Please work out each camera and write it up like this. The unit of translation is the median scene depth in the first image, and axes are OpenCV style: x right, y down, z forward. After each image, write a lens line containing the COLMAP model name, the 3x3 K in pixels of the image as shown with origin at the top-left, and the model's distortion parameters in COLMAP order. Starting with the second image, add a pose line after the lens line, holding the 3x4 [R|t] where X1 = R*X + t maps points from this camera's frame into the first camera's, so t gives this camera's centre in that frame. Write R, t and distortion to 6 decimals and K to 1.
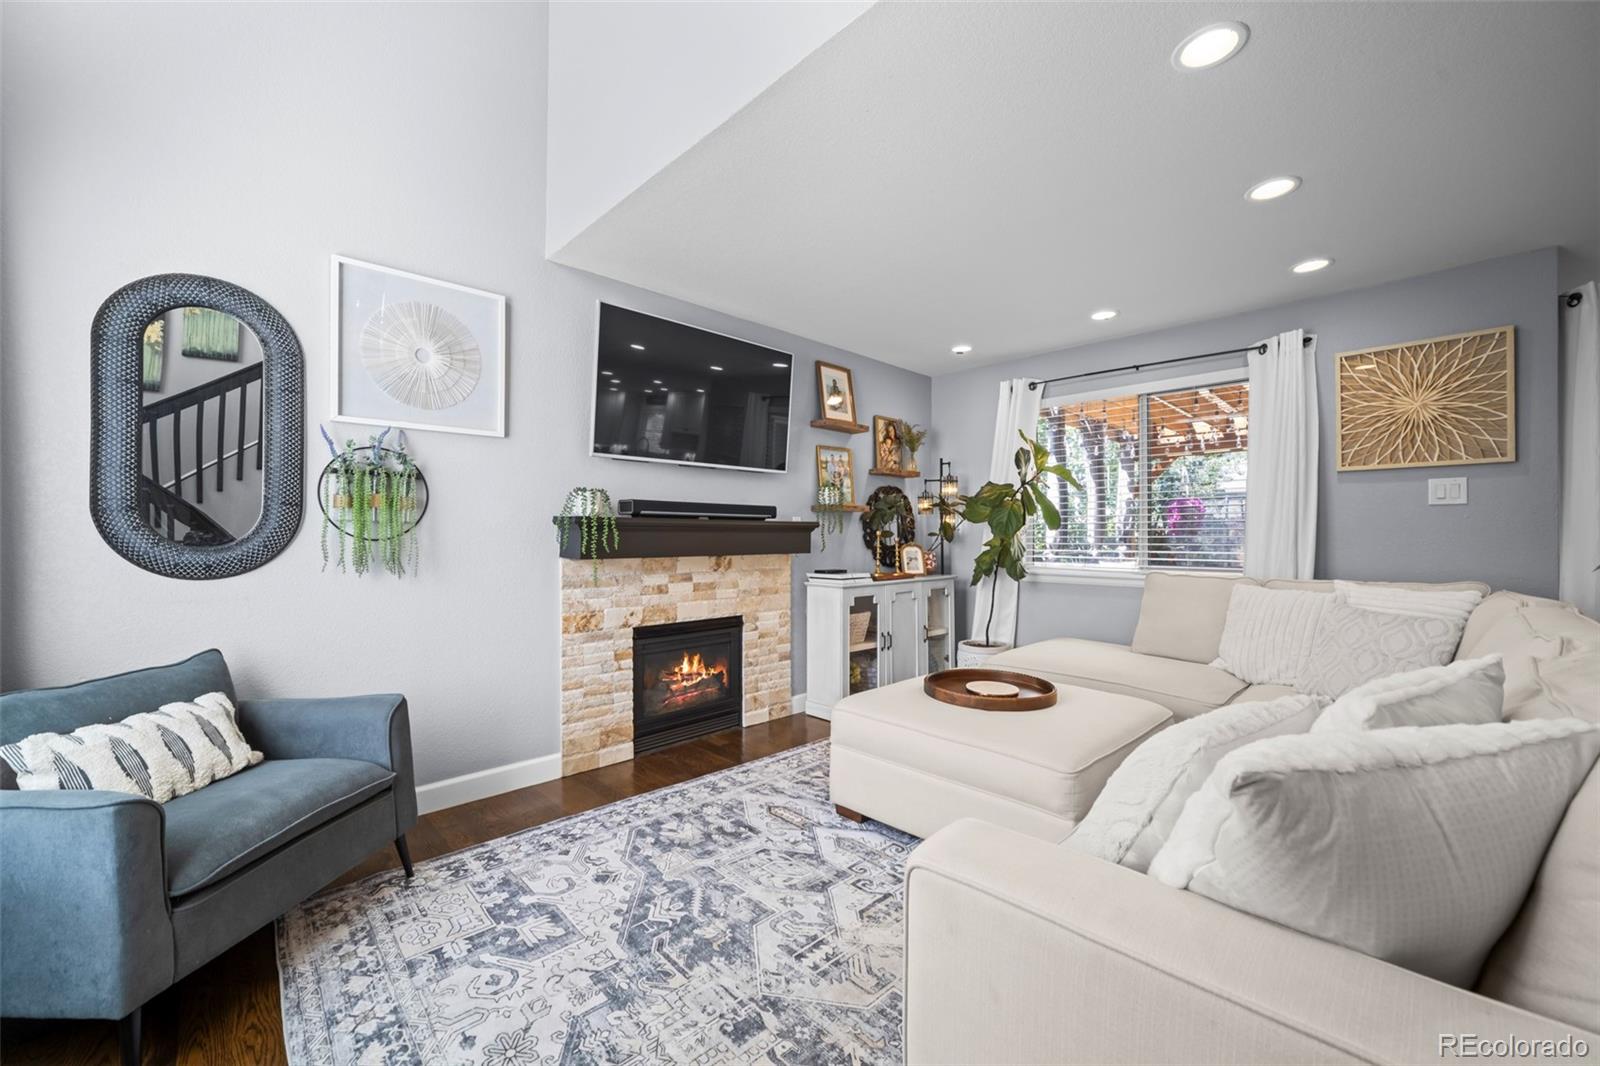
lens RADIAL K [[628.9, 0, 797.7], [0, 628.9, 534.8], [0, 0, 1]] dist [-0.016719, 0.006645]
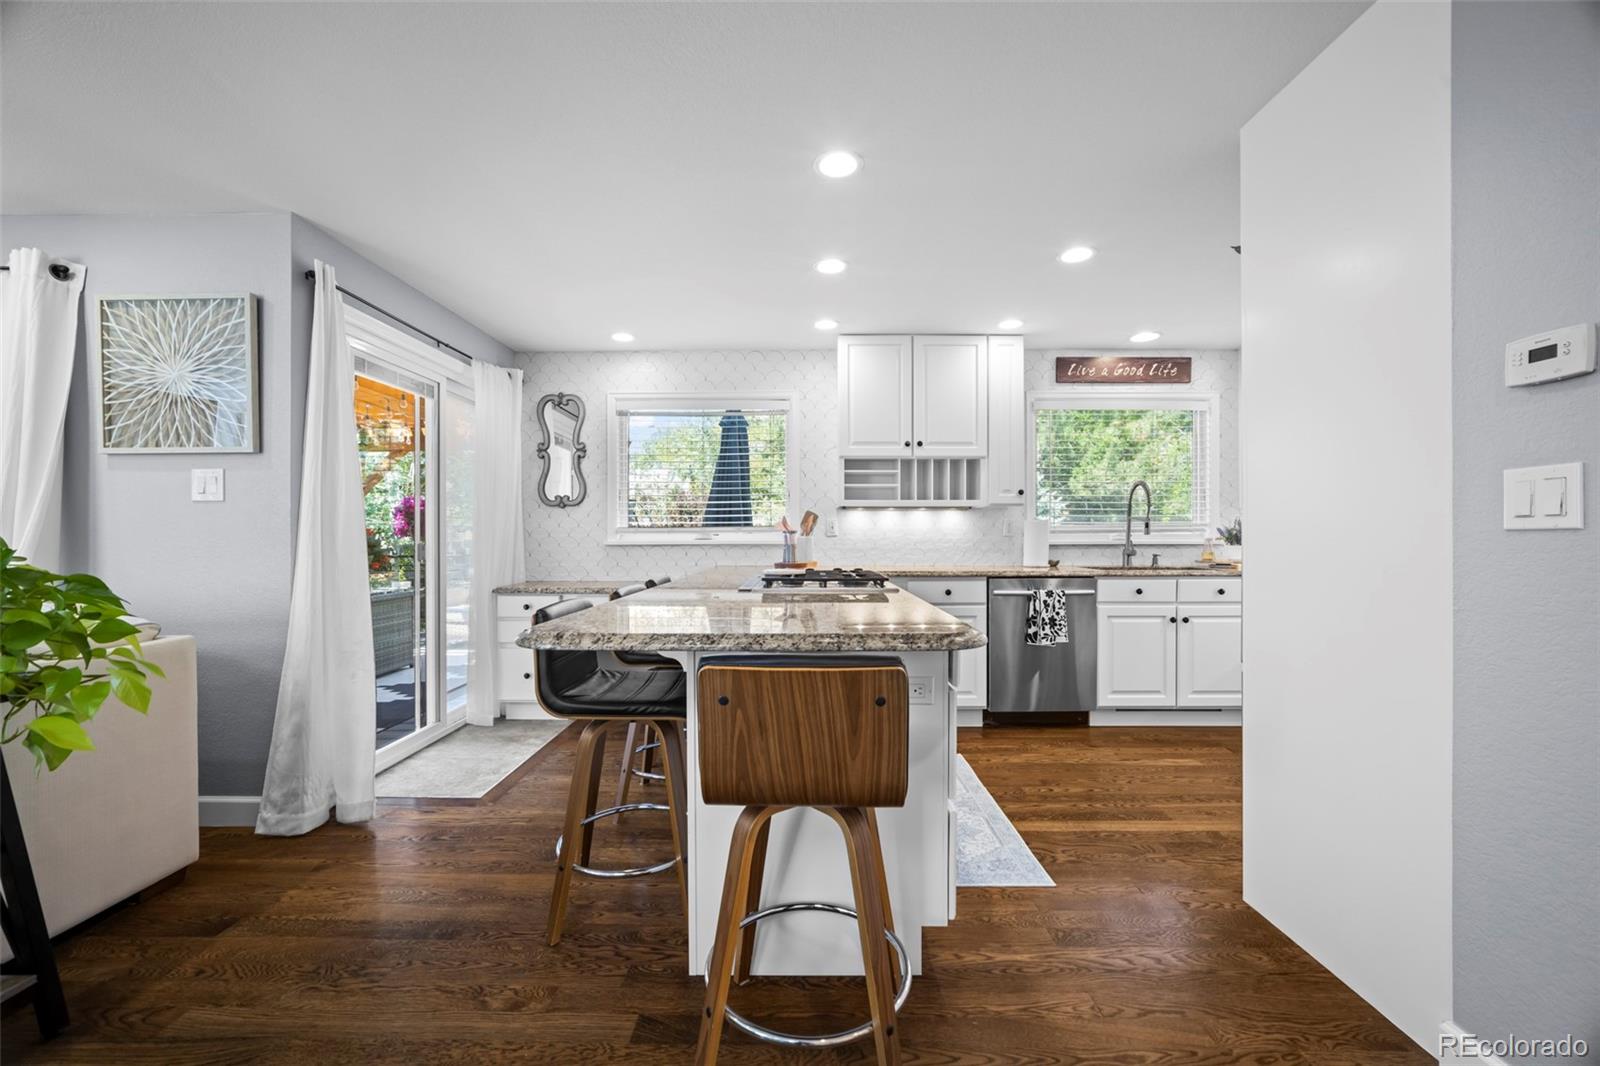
lens RADIAL K [[628.9, 0, 799.4], [0, 628.9, 537.4], [0, 0, 1]] dist [-0.016719, 0.006645]
pose [[0.705438, -0.004129, 0.708760, 1.000747], [0.002858, 0.999991, 0.002981, -0.002028], [-0.708766, -0.000077, 0.705444, -0.123632]]
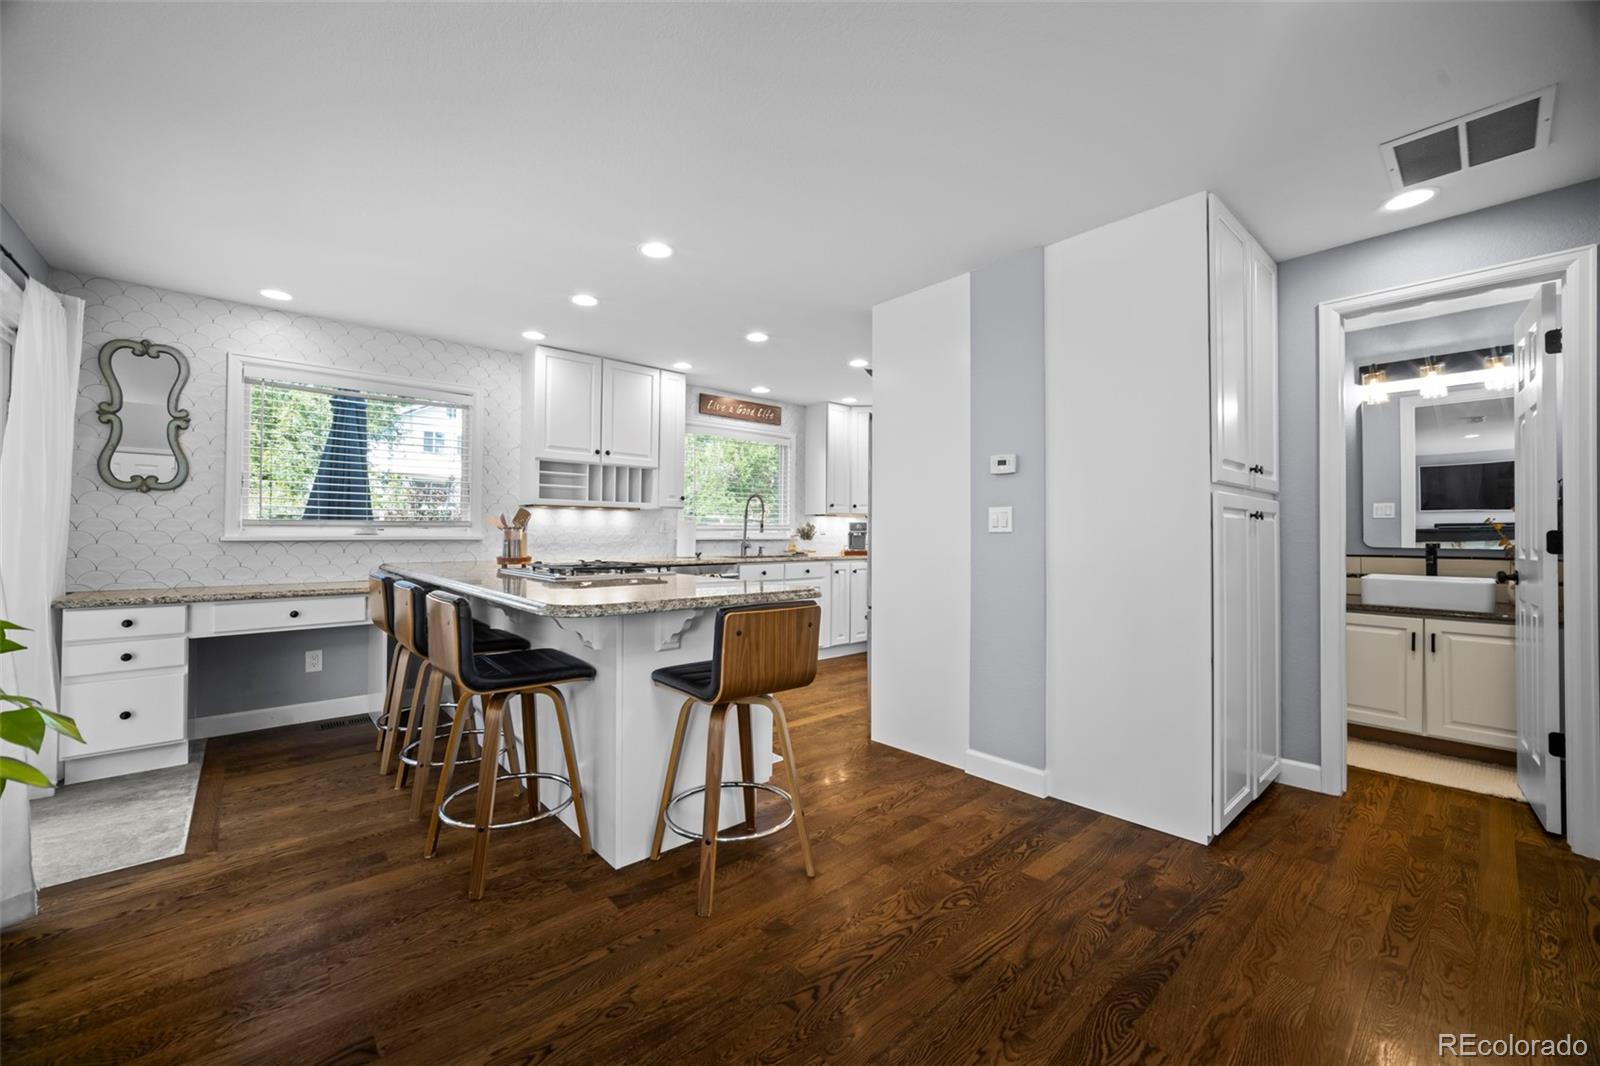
lens RADIAL K [[628.9, 0, 803.5], [0, 628.9, 527.0], [0, 0, 1]] dist [-0.016719, 0.006645]
pose [[0.042927, 0.008482, 0.999042, 0.628086], [-0.004618, 0.999955, -0.008291, -0.002899], [-0.999068, -0.004258, 0.042964, 0.079718]]
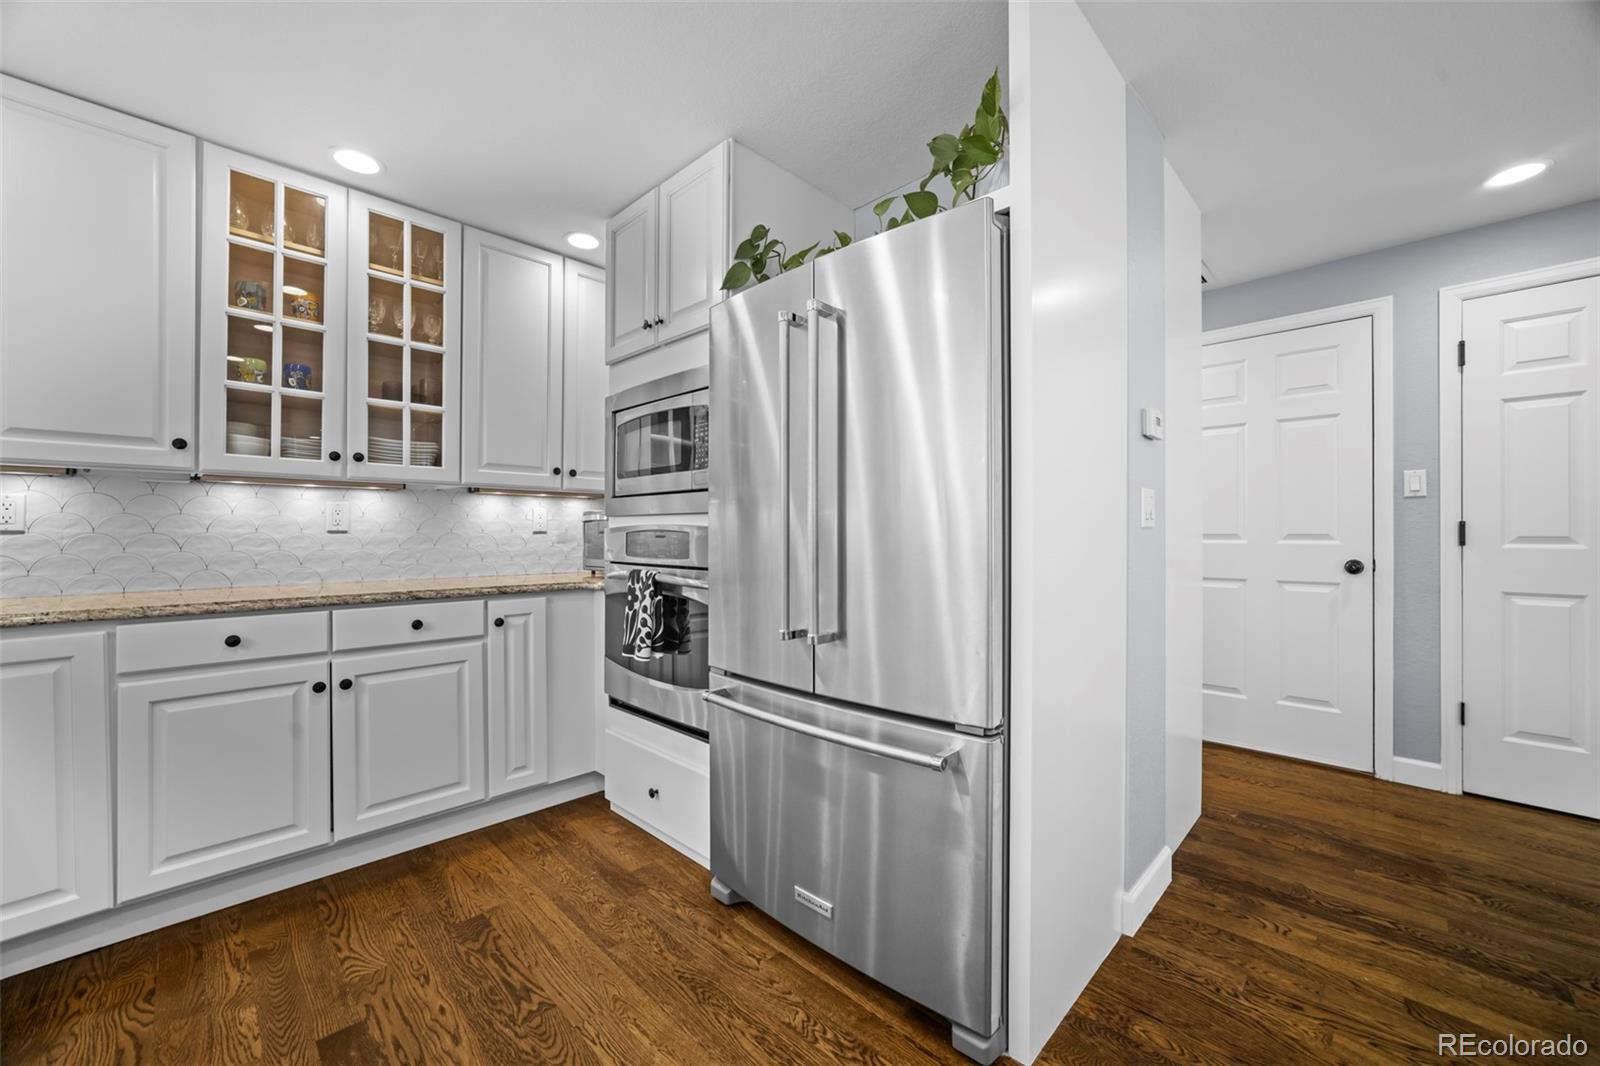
lens RADIAL K [[628.9, 0, 790.2], [0, 628.9, 529.3], [0, 0, 1]] dist [-0.016719, 0.006645]
pose [[-0.999842, -0.002039, -0.017642, 1.948763], [-0.001908, 0.999970, -0.007457, 0.002568], [0.017657, -0.007422, -0.999817, 0.436844]]
